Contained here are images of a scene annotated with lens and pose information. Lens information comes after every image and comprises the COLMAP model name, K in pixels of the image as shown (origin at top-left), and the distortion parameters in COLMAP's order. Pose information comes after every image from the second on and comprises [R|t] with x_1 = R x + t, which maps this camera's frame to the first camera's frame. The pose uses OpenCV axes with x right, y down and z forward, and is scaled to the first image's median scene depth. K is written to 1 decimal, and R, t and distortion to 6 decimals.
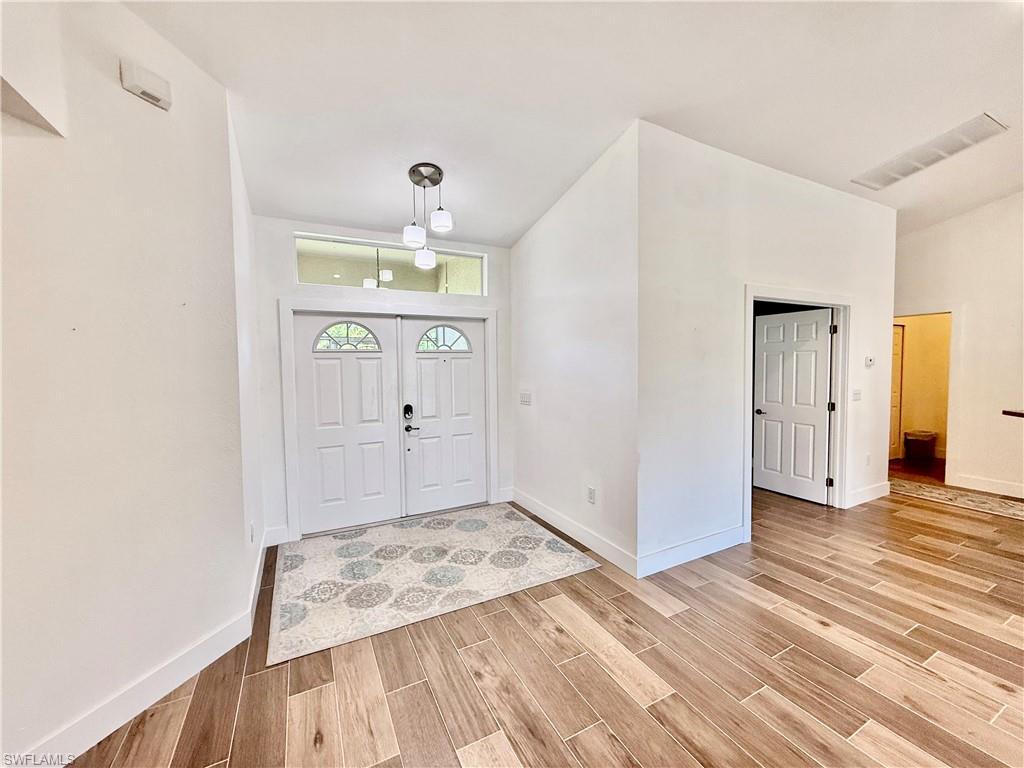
lens RADIAL K [[411.9, 0, 512.0], [0, 411.9, 384.0], [0, 0, 1]] dist [0.000621, 0.000160]
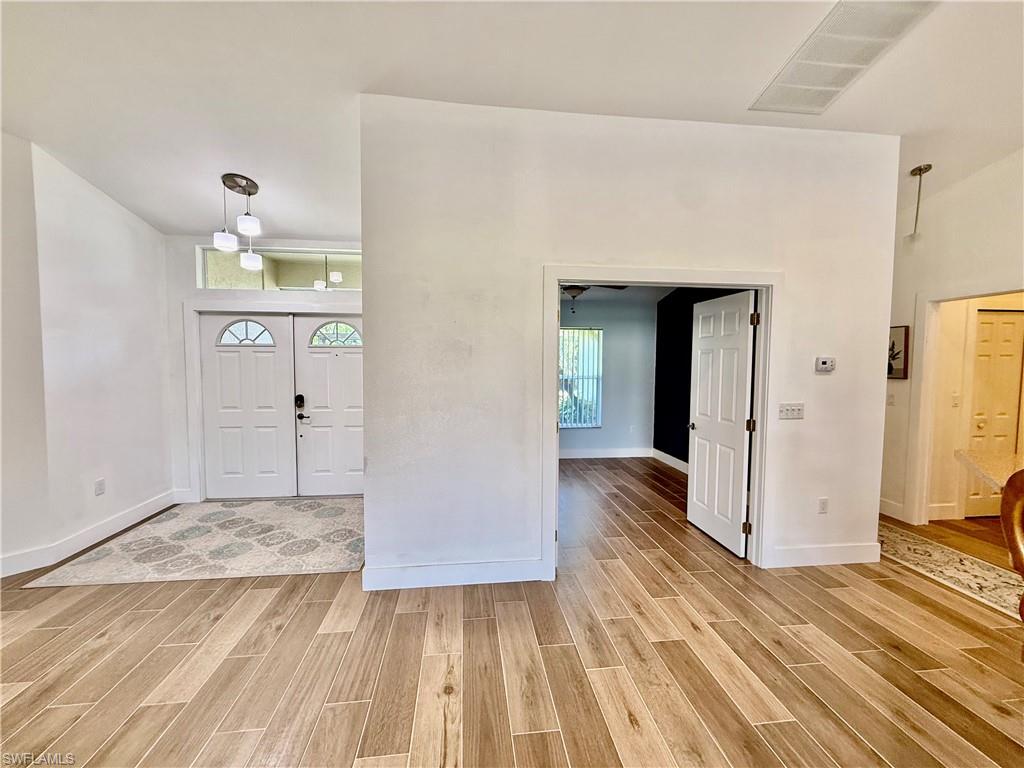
lens RADIAL K [[410.7, 0, 512.0], [0, 410.7, 384.0], [0, 0, 1]] dist [-0.000457, 0.000087]
pose [[0.934879, 0.038297, -0.352896, 0.777317], [-0.036630, 0.999264, 0.011404, -0.013606], [0.353073, 0.002266, 0.935593, 0.209190]]
